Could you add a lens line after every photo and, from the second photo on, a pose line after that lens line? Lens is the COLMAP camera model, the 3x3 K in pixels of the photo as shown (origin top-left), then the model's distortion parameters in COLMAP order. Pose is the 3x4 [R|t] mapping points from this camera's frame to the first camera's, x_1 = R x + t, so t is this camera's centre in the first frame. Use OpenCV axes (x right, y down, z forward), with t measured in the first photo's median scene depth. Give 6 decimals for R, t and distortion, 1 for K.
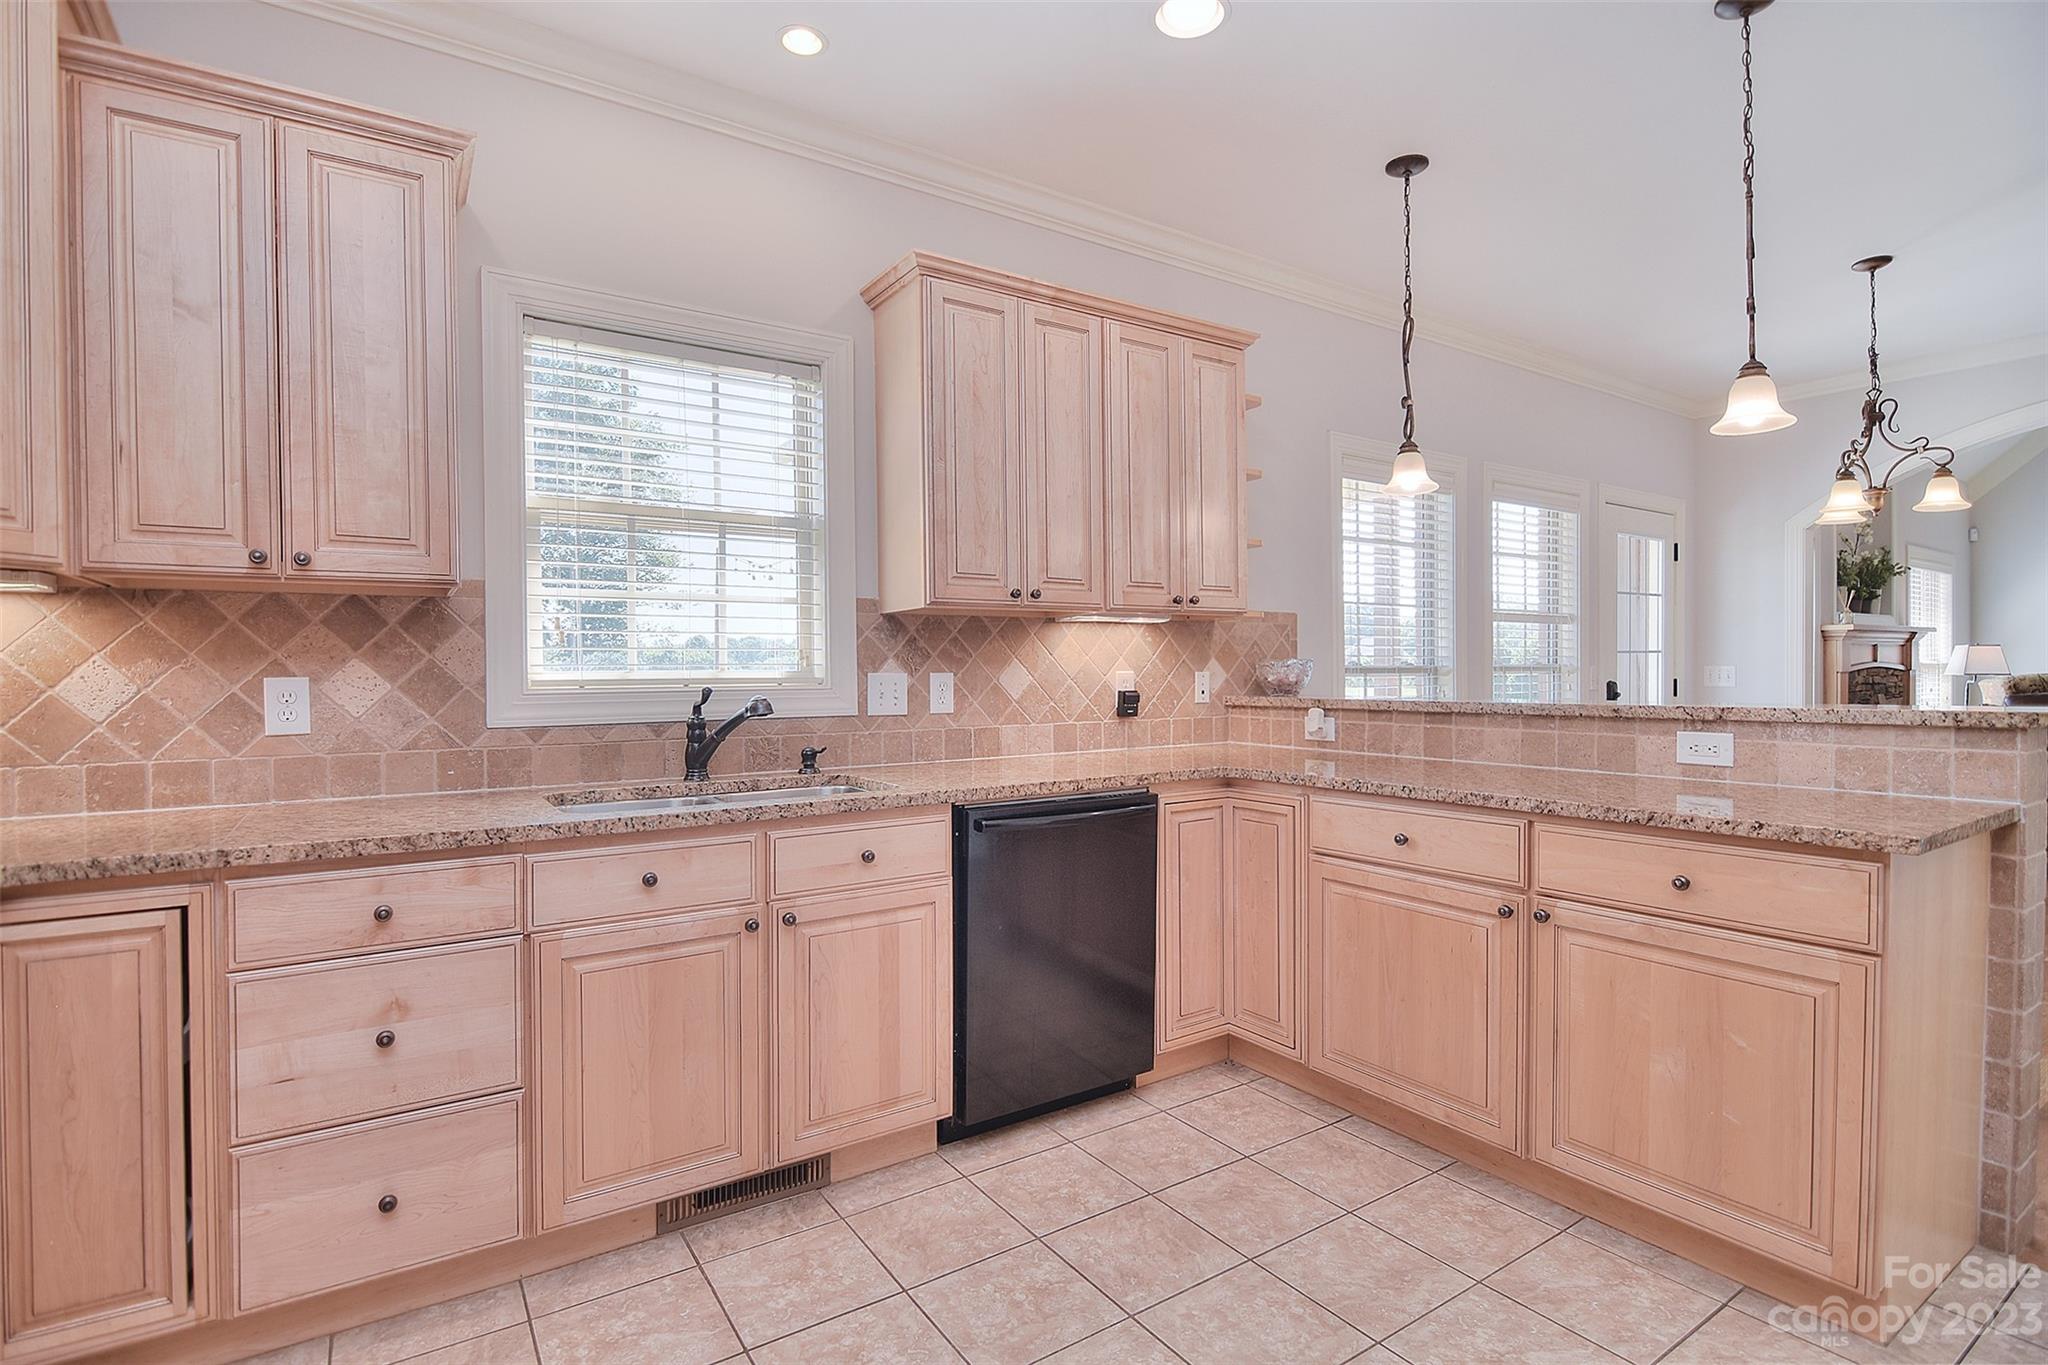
lens RADIAL K [[990.7, 0, 1061.0], [0, 990.7, 680.8], [0, 0, 1]] dist [-0.003883, -0.010904]
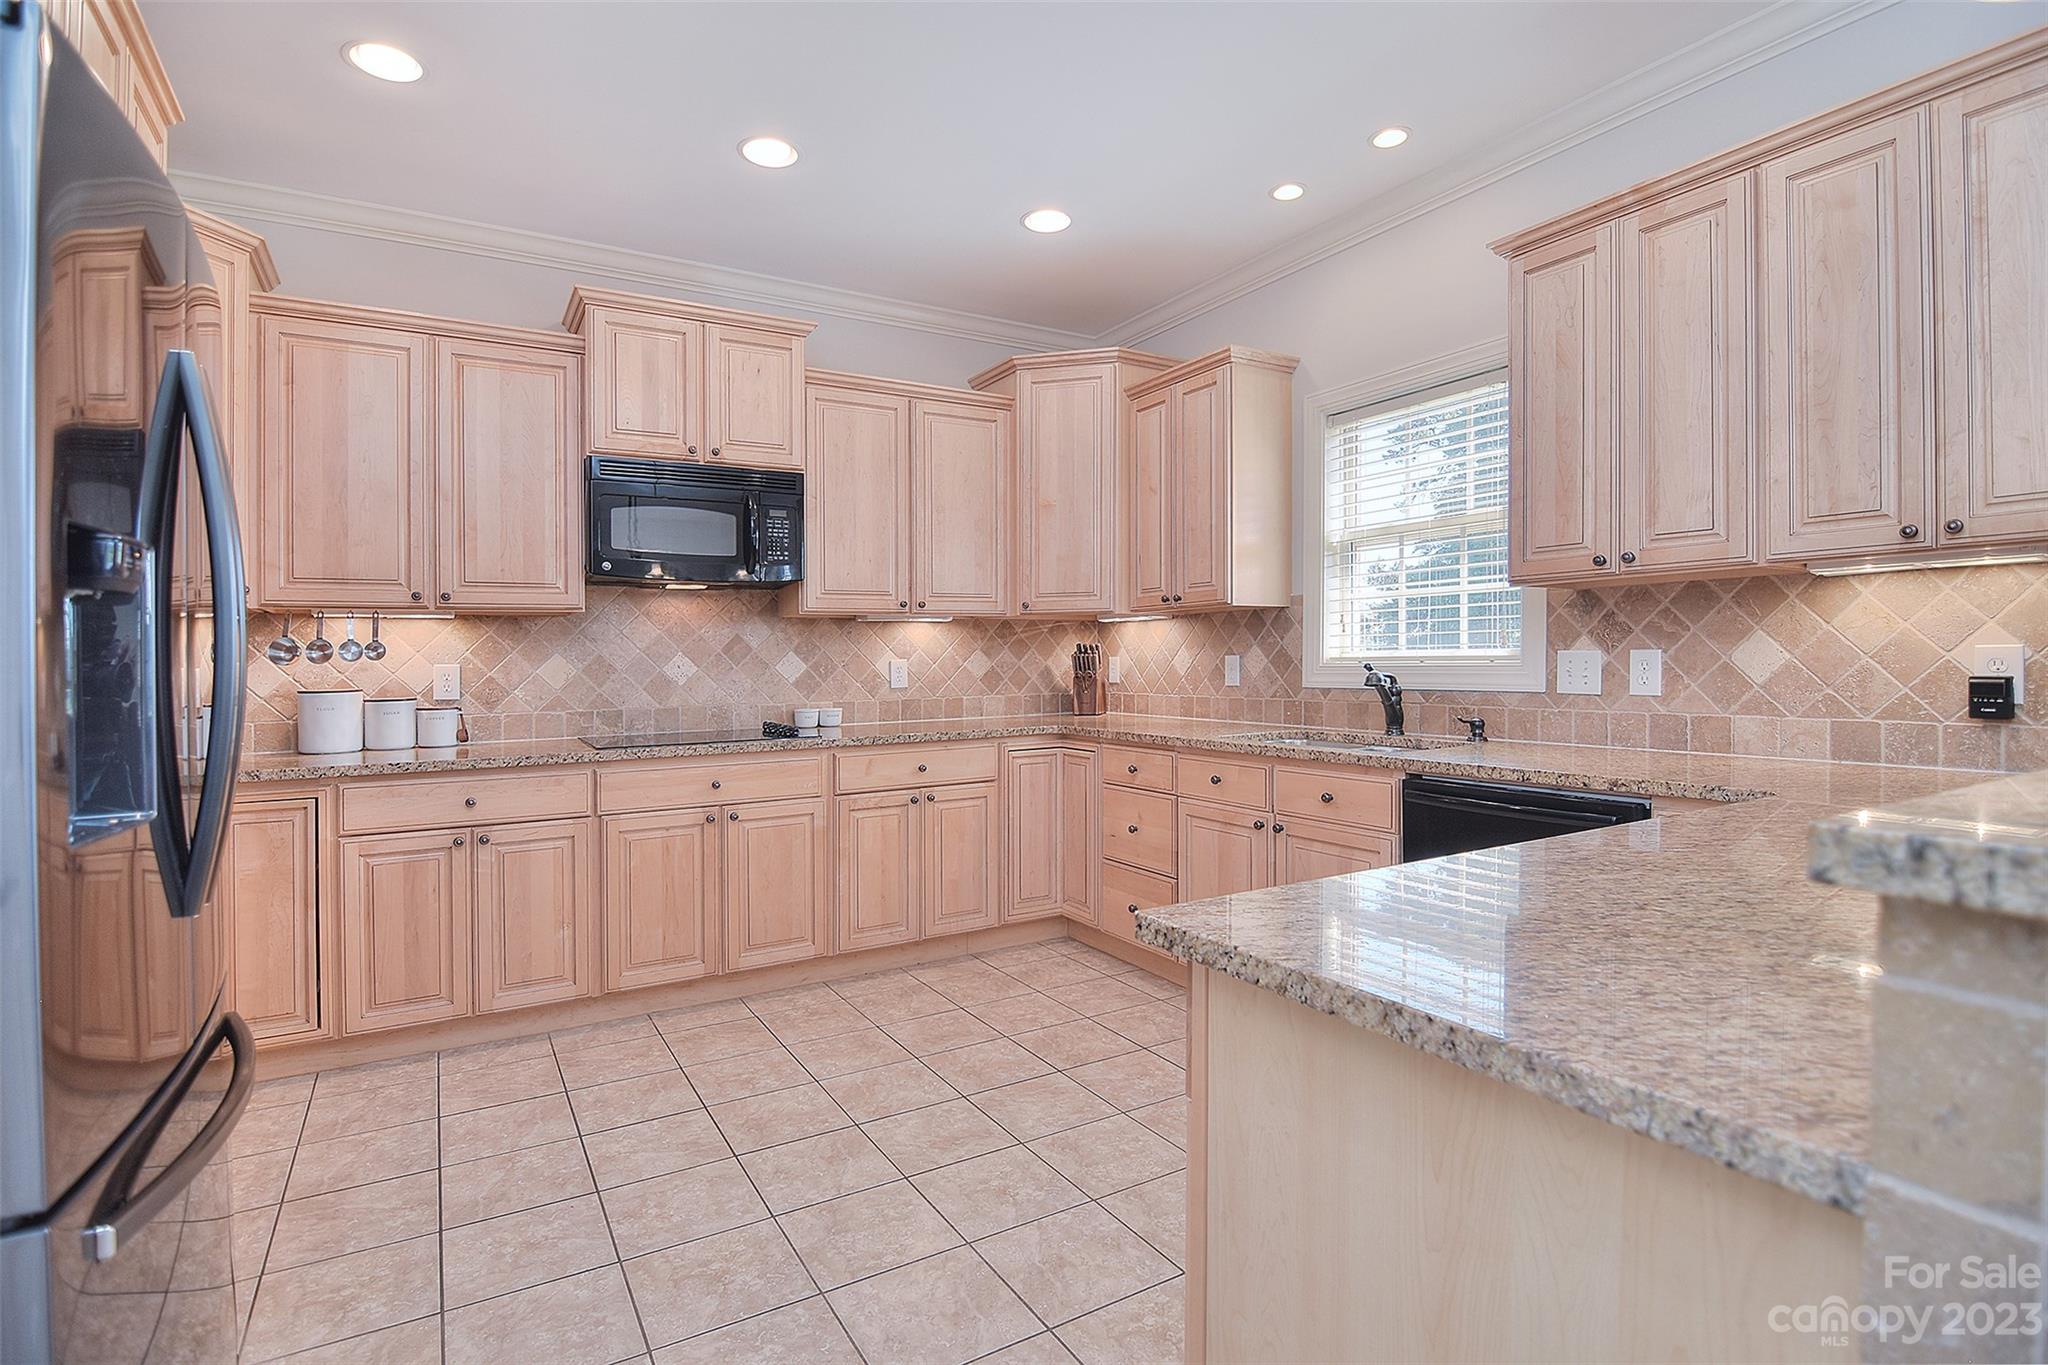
lens RADIAL K [[990.7, 0, 1012.7], [0, 990.7, 650.2], [0, 0, 1]] dist [-0.003883, -0.010904]
pose [[-0.068879, -0.003742, -0.997618, 1.065425], [0.003053, 0.999987, -0.003962, -0.007798], [0.997620, -0.003318, -0.068867, 0.659856]]
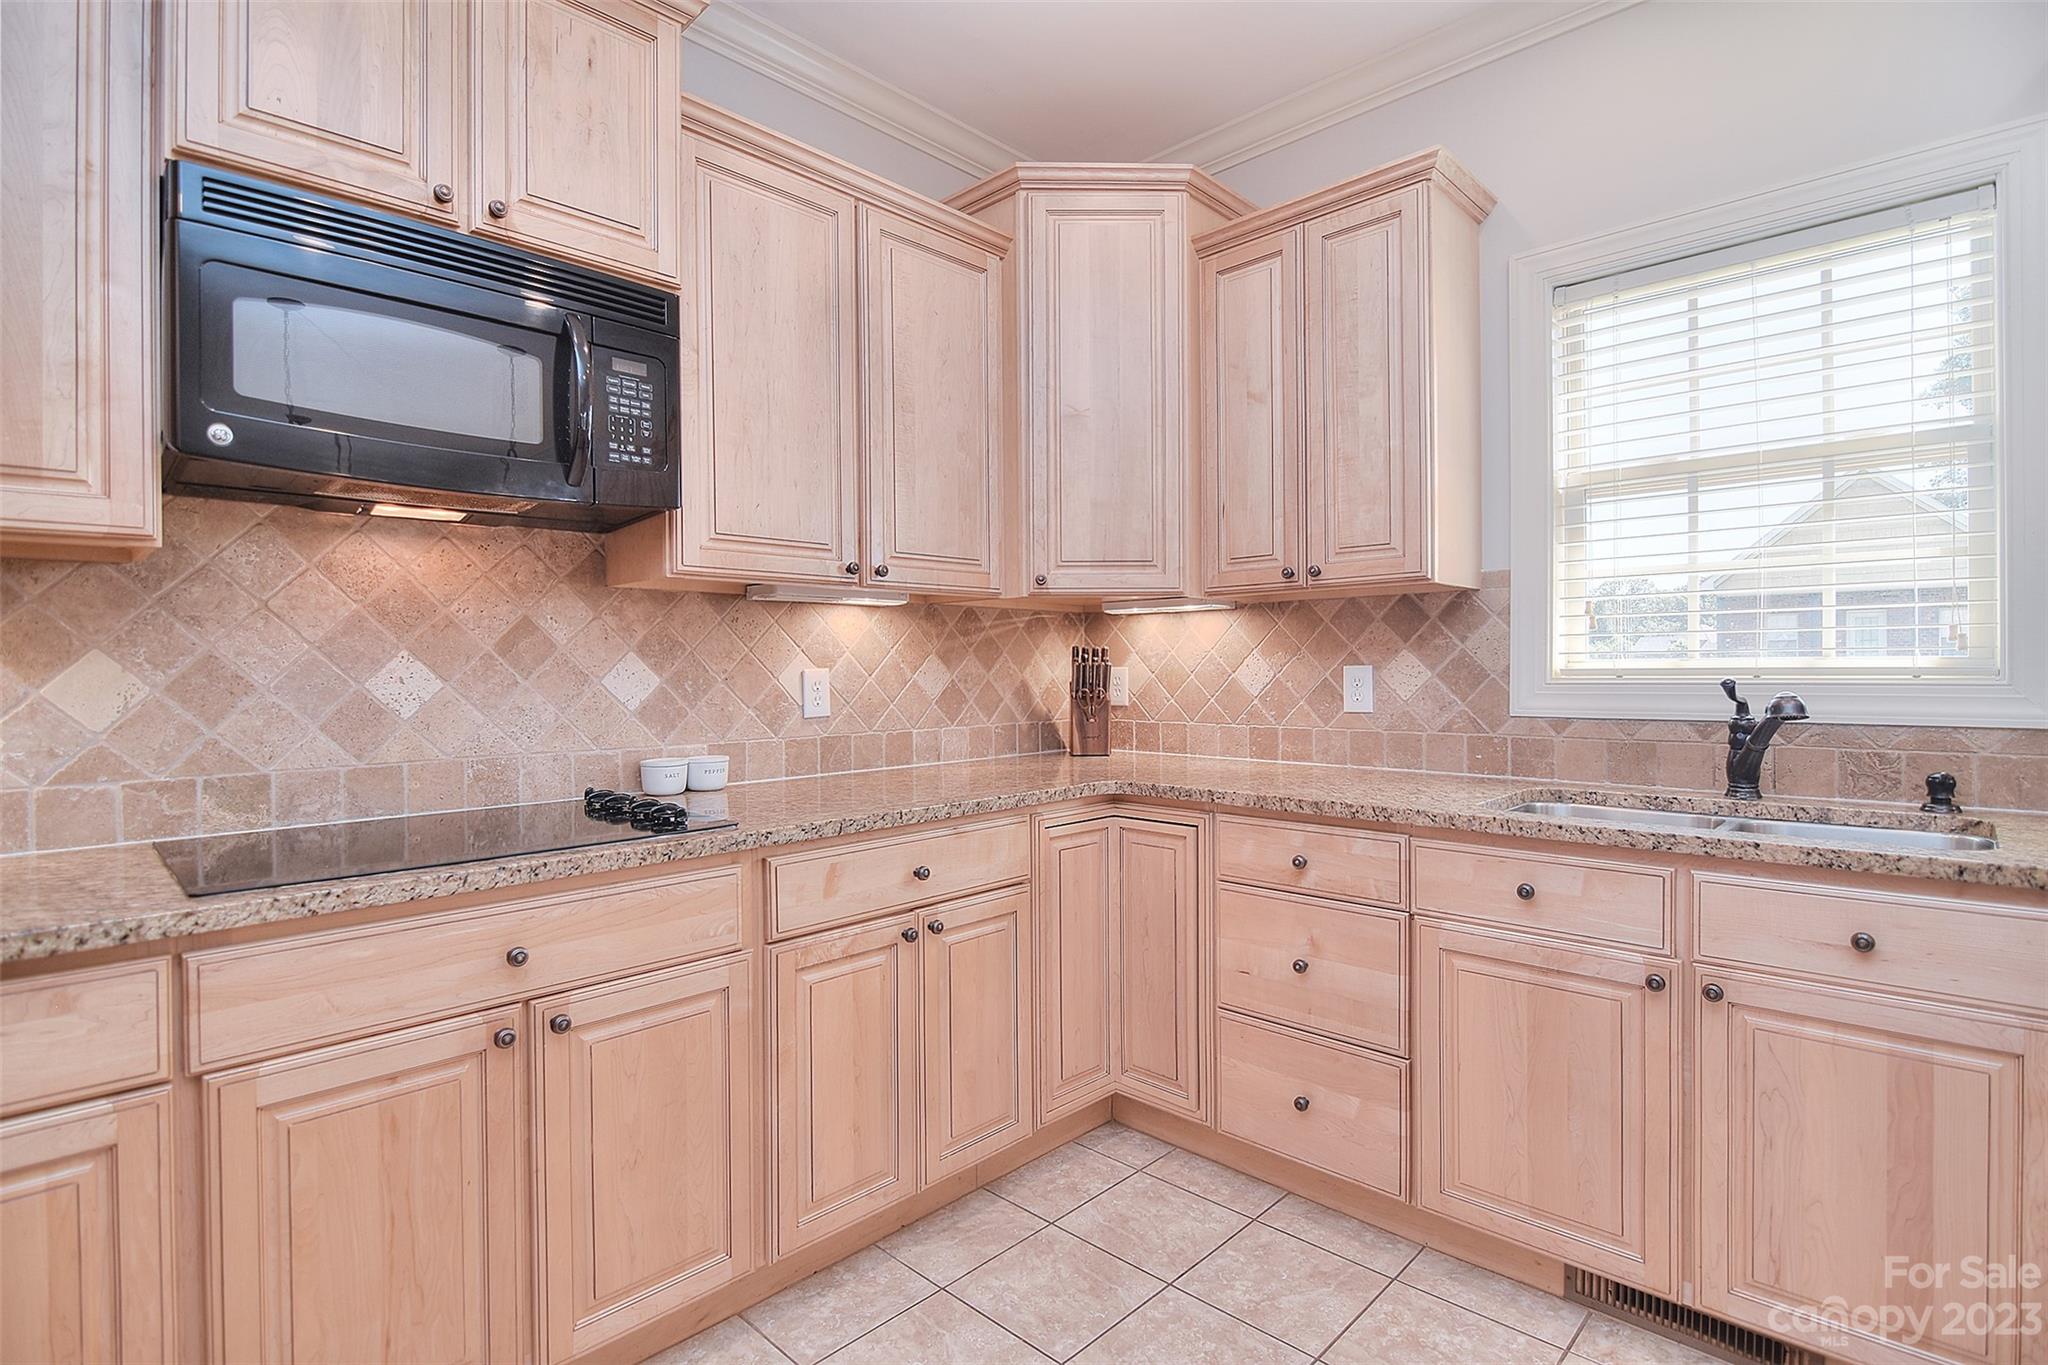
lens RADIAL K [[990.7, 0, 1010.4], [0, 990.7, 684.1], [0, 0, 1]] dist [-0.003883, -0.010904]
pose [[0.192116, 0.020348, -0.981161, 0.317220], [-0.003728, 0.999793, 0.020004, -0.003268], [0.981365, -0.000186, 0.192152, 0.312396]]
